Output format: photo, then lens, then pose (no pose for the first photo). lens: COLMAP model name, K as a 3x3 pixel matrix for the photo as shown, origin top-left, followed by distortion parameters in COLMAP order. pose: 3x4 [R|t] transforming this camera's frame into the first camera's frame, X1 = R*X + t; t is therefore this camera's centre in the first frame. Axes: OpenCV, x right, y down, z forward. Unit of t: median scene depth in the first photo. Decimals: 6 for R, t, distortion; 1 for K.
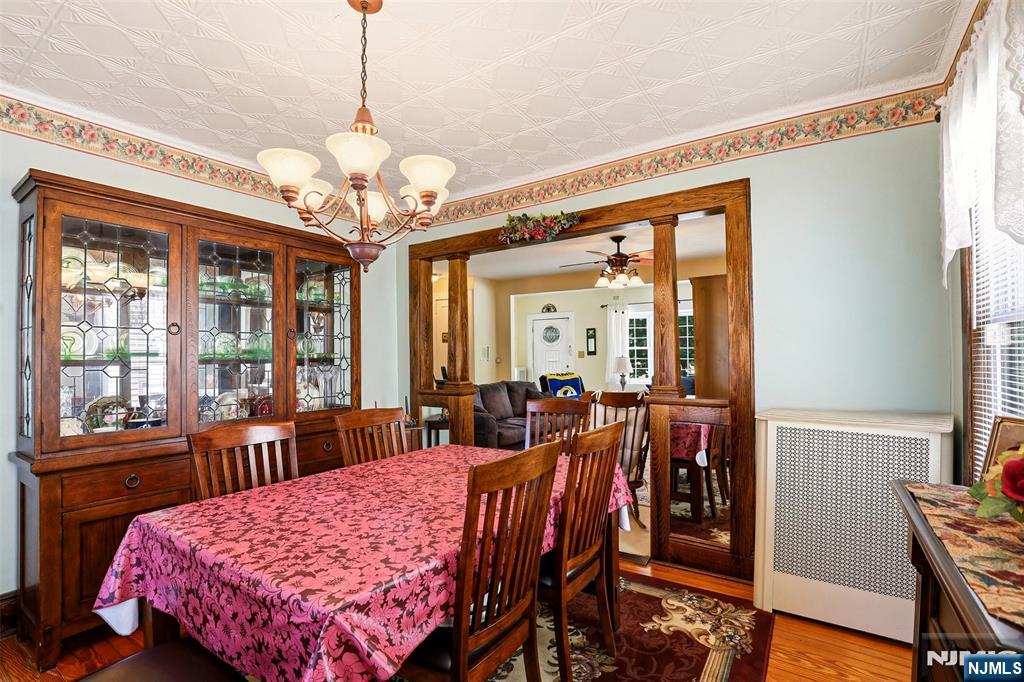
lens RADIAL K [[463.0, 0, 510.9], [0, 463.0, 348.8], [0, 0, 1]] dist [-0.034884, 0.007550]
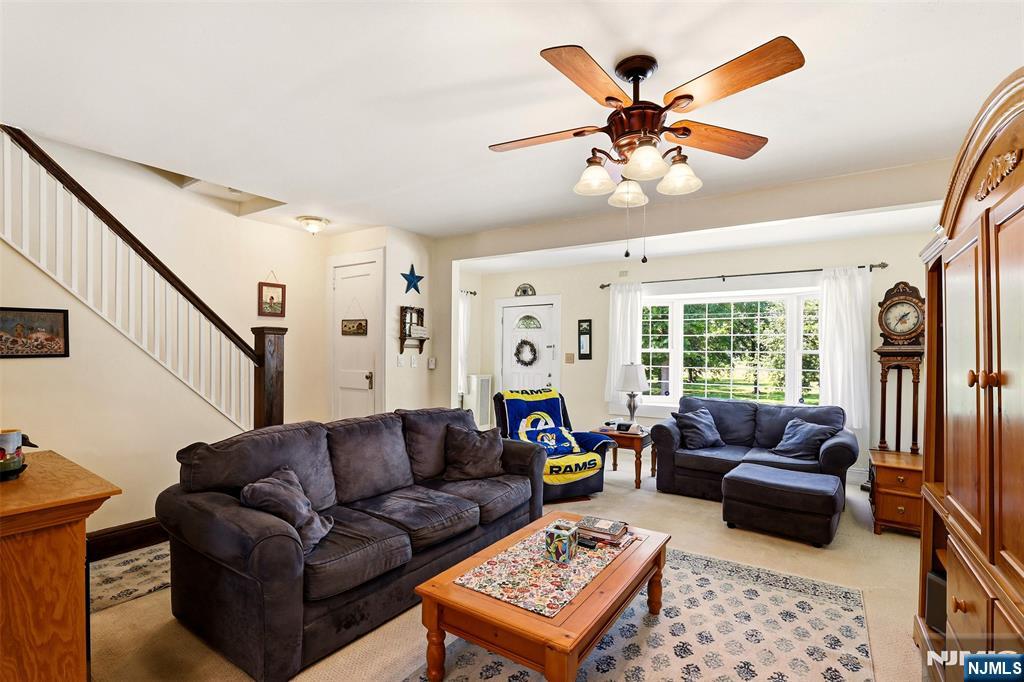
lens RADIAL K [[463.0, 0, 510.9], [0, 463.0, 348.8], [0, 0, 1]] dist [-0.034884, 0.007550]
pose [[0.999731, 0.021914, -0.007641, 0.076447], [-0.021905, 0.999759, 0.001281, -0.000431], [0.007668, -0.001113, 0.999970, 0.348040]]
